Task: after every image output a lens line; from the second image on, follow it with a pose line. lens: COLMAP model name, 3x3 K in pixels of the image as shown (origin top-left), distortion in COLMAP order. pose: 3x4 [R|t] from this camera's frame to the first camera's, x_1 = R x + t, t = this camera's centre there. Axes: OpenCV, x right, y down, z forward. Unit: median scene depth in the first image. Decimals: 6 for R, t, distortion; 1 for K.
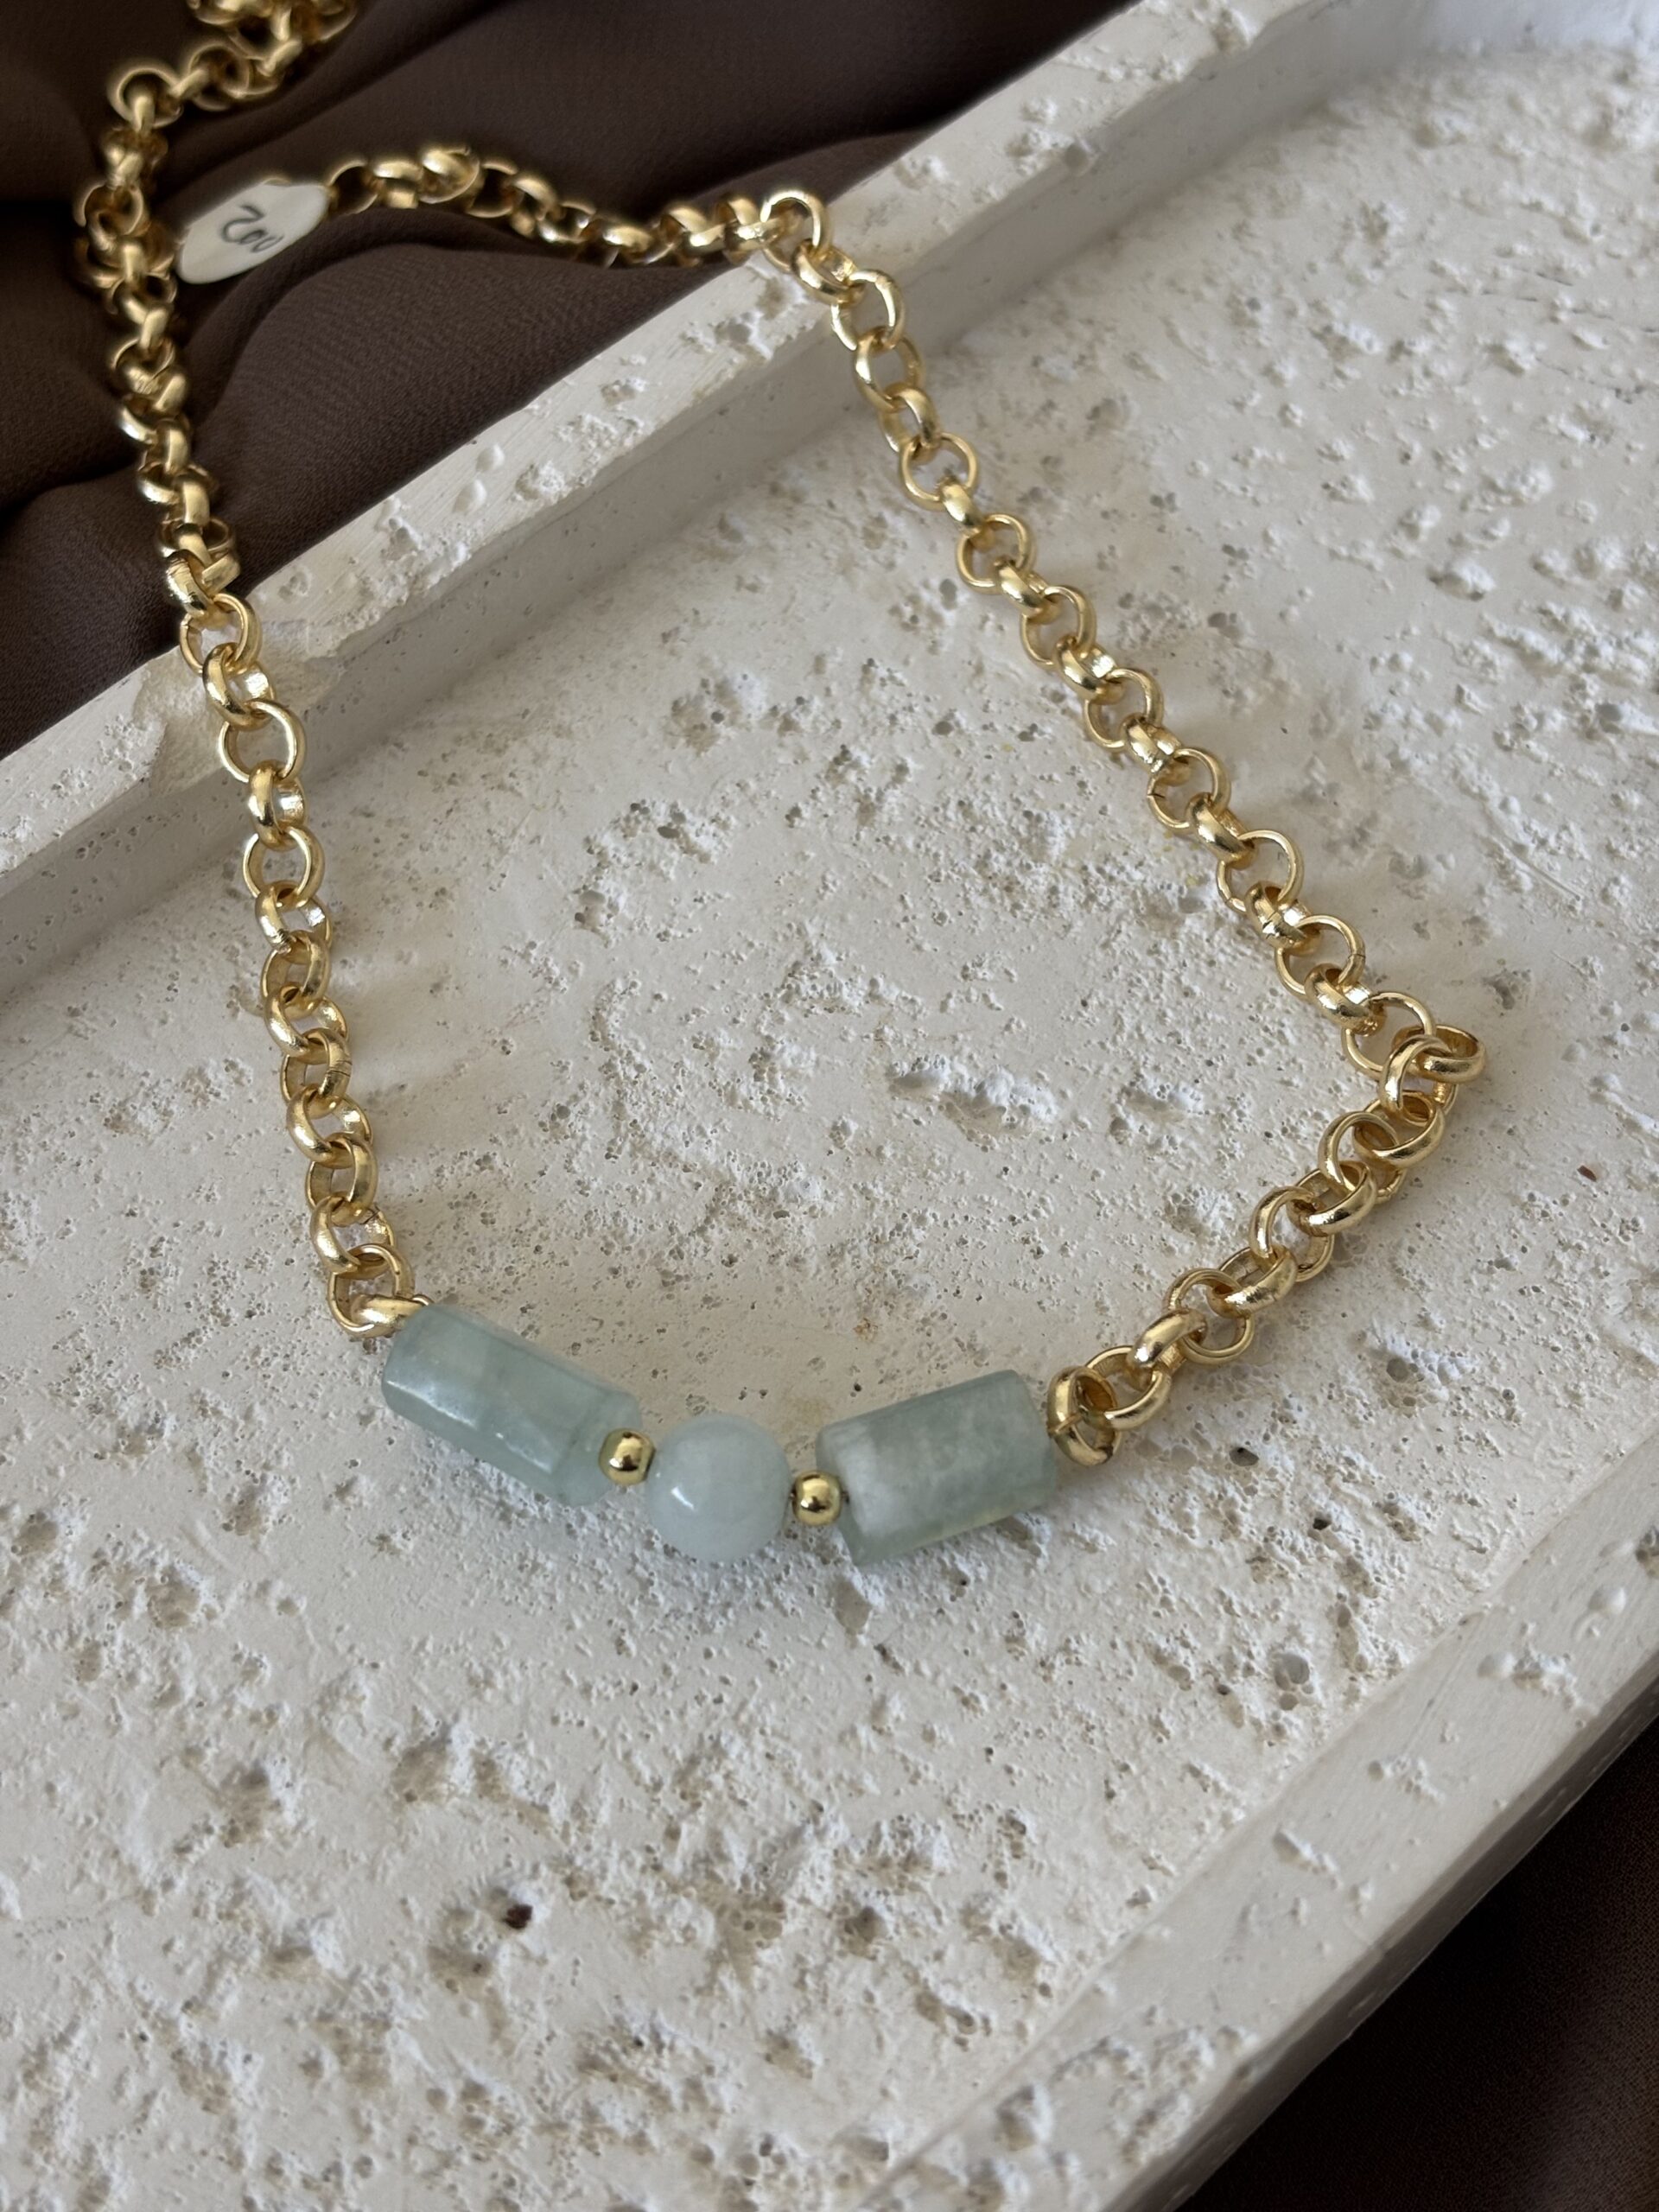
lens RADIAL K [[3560.1, 0, 838.8], [0, 3560.1, 1117.1], [0, 0, 1]] dist [0.083331, 0.000000]
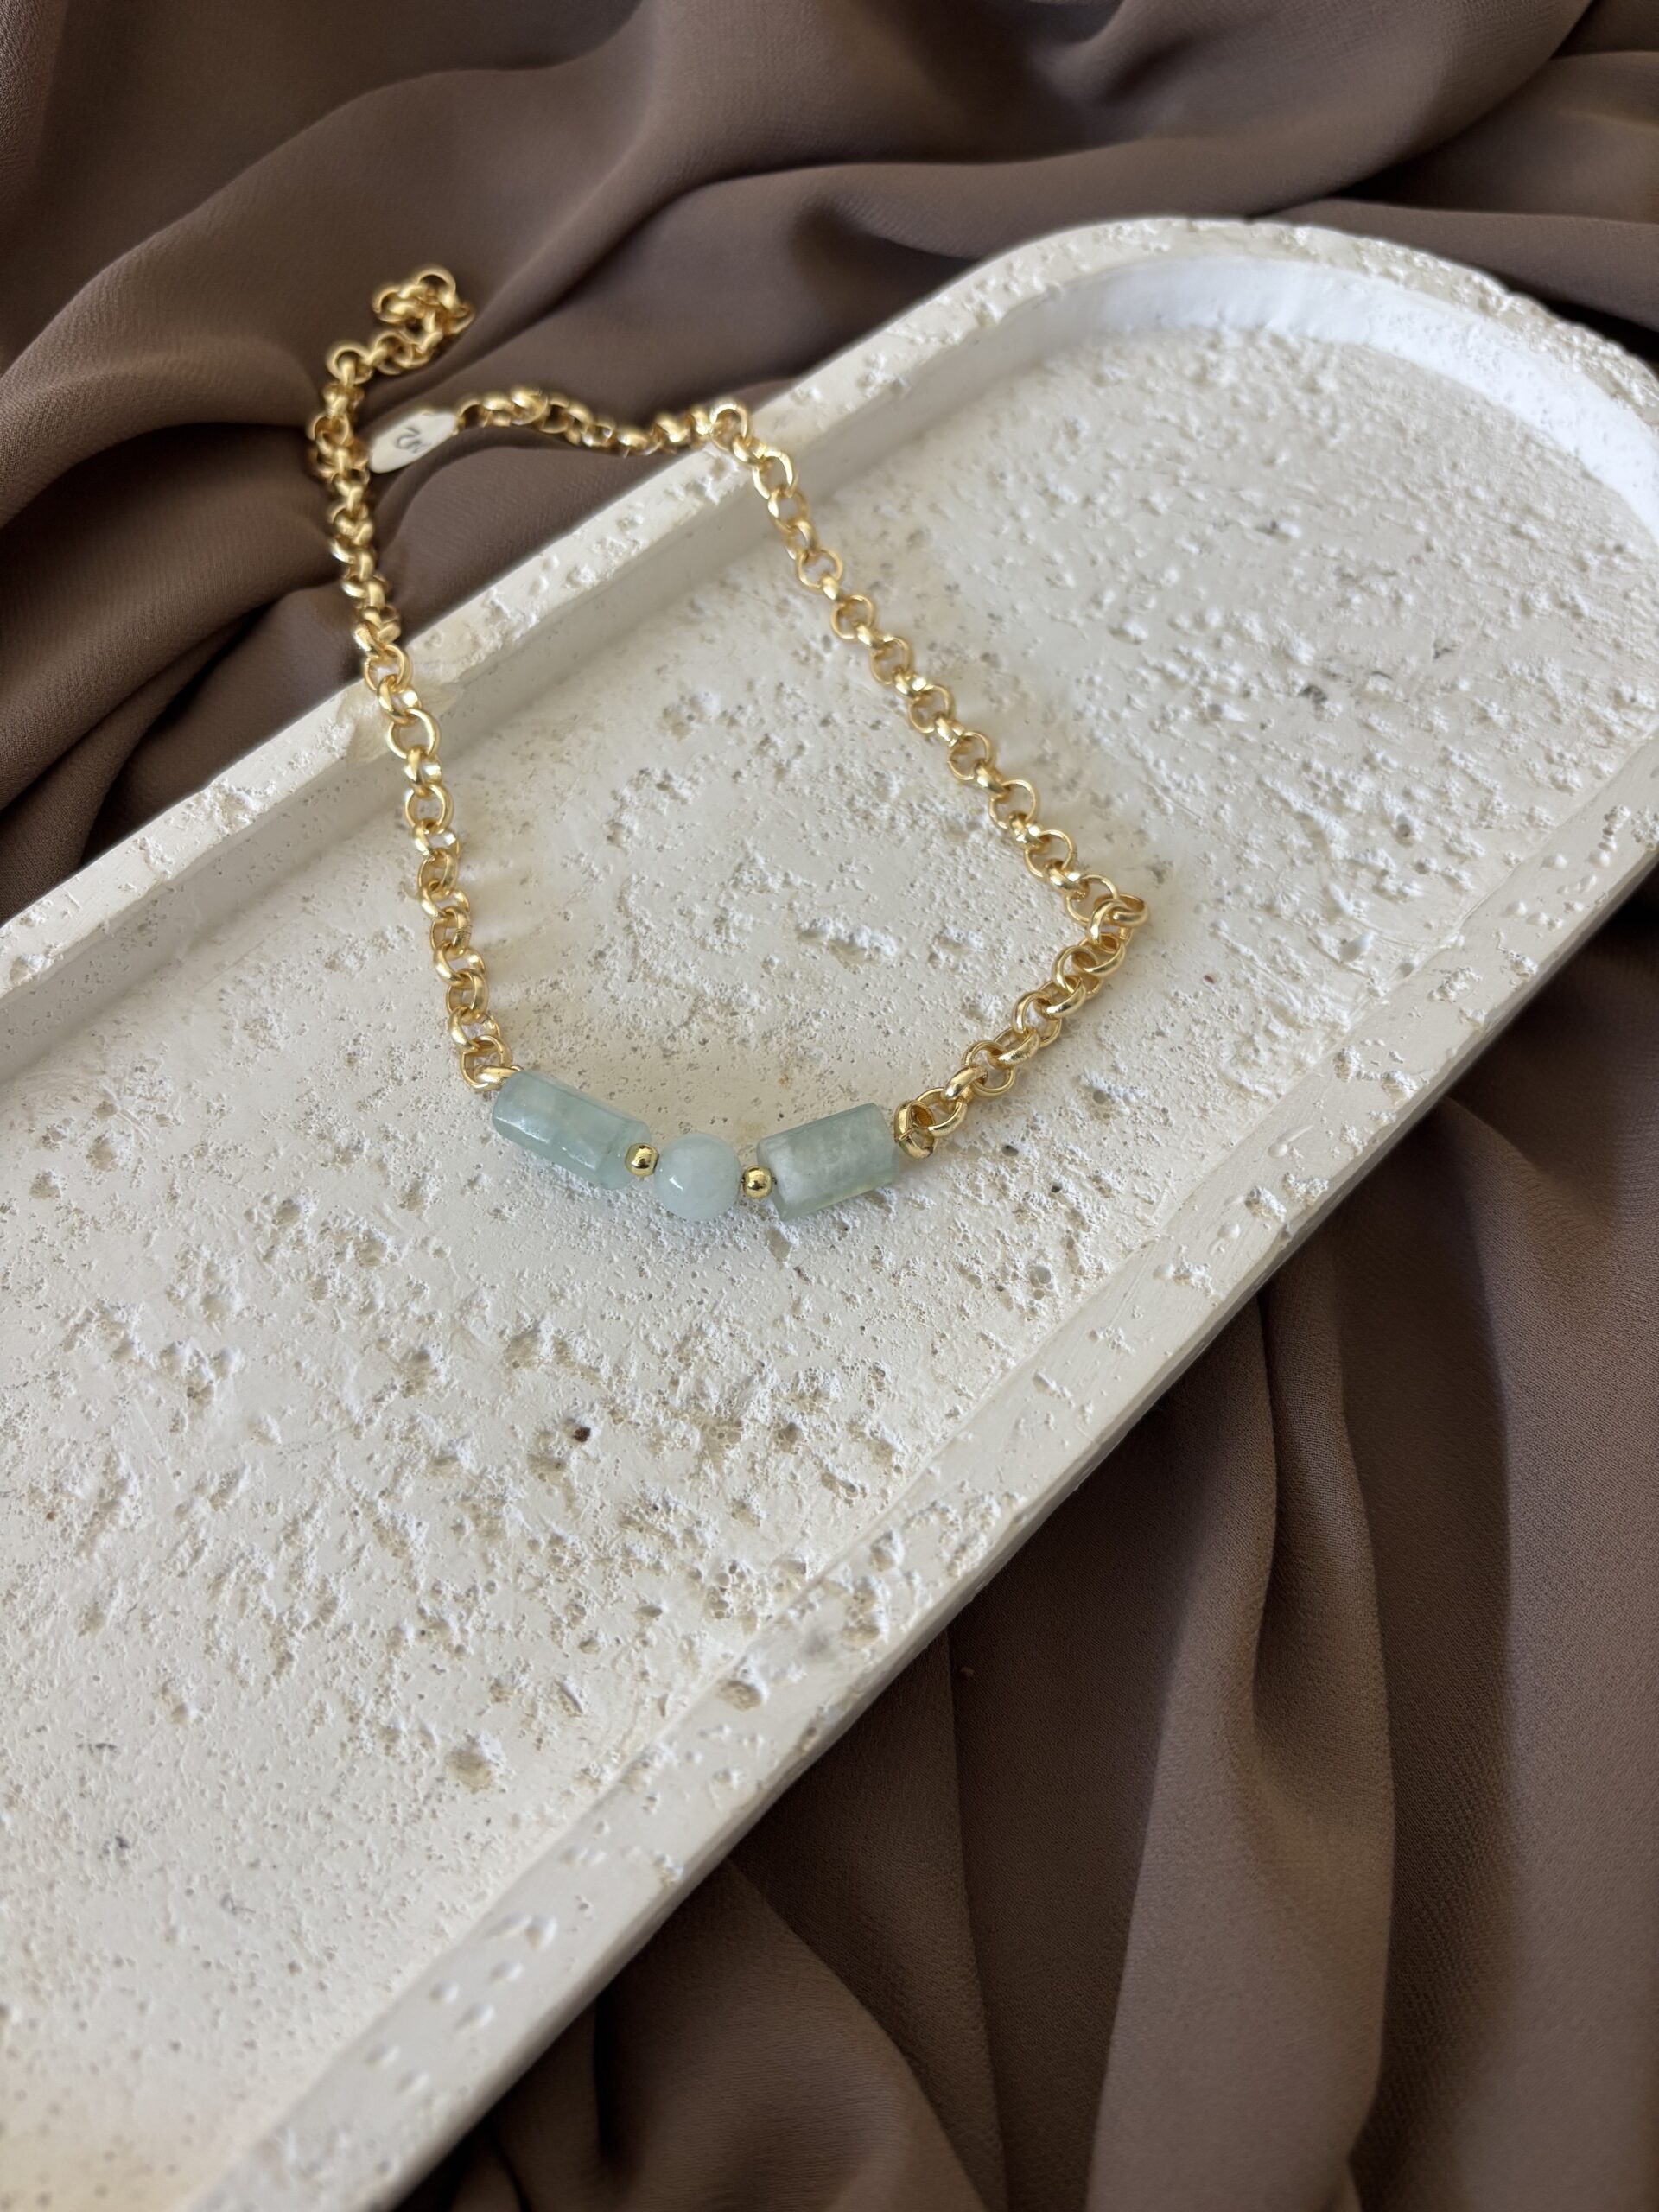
lens RADIAL K [[1809.9, 0, 850.4], [0, 1809.9, 1111.7], [0, 0, 1]] dist [-0.017820, -0.044505]
pose [[0.999141, -0.020952, 0.035765, 0.007876], [0.018235, 0.997041, 0.074675, 0.011984], [-0.037224, -0.073959, 0.996566, 0.155772]]
